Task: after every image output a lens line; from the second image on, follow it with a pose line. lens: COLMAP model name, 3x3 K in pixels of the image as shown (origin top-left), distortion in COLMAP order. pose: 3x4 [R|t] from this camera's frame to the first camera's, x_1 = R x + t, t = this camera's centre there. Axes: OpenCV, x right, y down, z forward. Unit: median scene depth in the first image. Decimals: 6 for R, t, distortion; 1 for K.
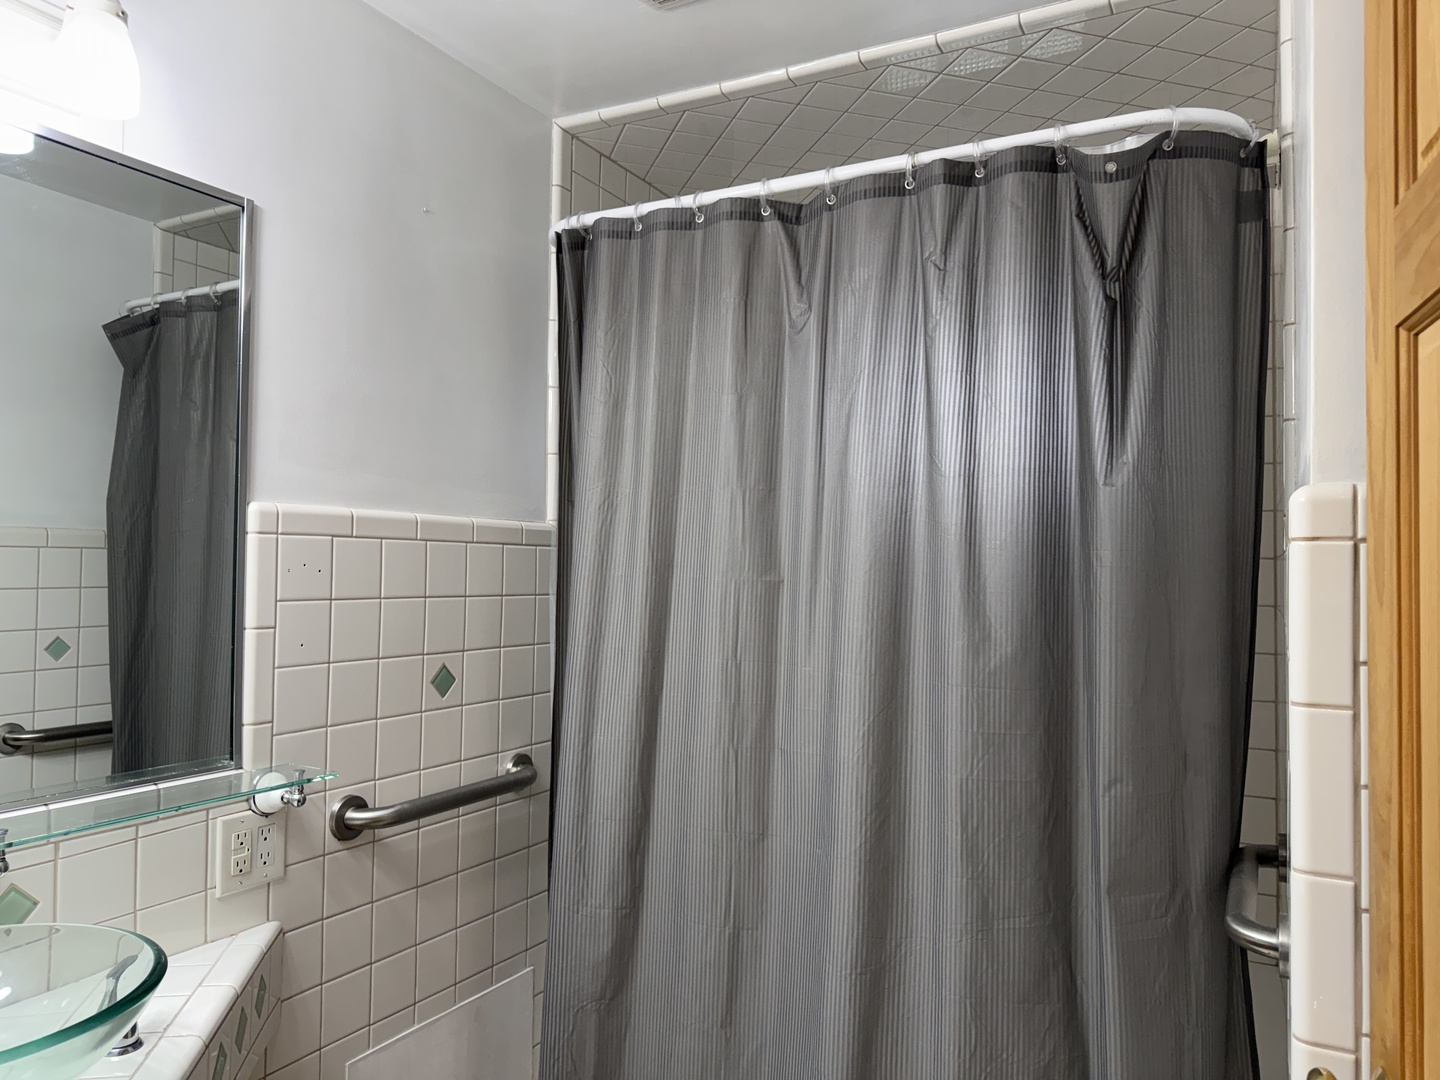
lens RADIAL K [[1020.7, 0, 724.8], [0, 1020.7, 524.4], [0, 0, 1]] dist [0.064757, -0.072934]
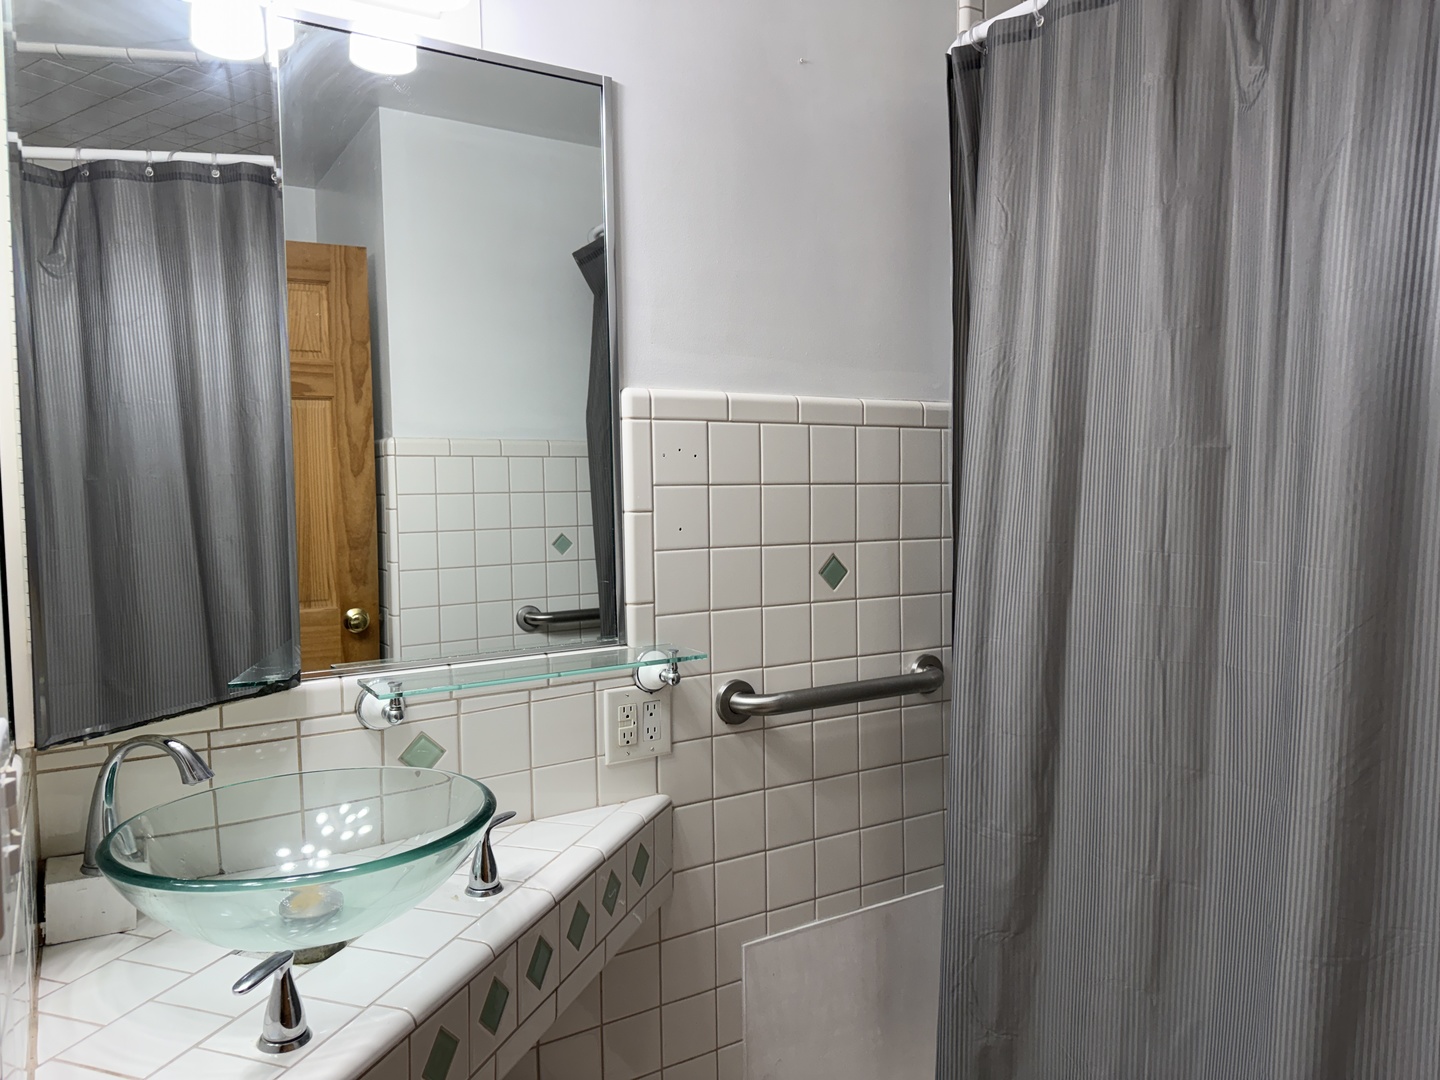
lens RADIAL K [[1020.7, 0, 705.3], [0, 1020.7, 529.0], [0, 0, 1]] dist [0.064757, -0.072934]
pose [[0.873855, -0.001440, -0.486185, 0.089238], [0.043506, 0.996215, 0.075247, 0.040448], [0.484236, -0.086907, 0.870610, 0.137523]]
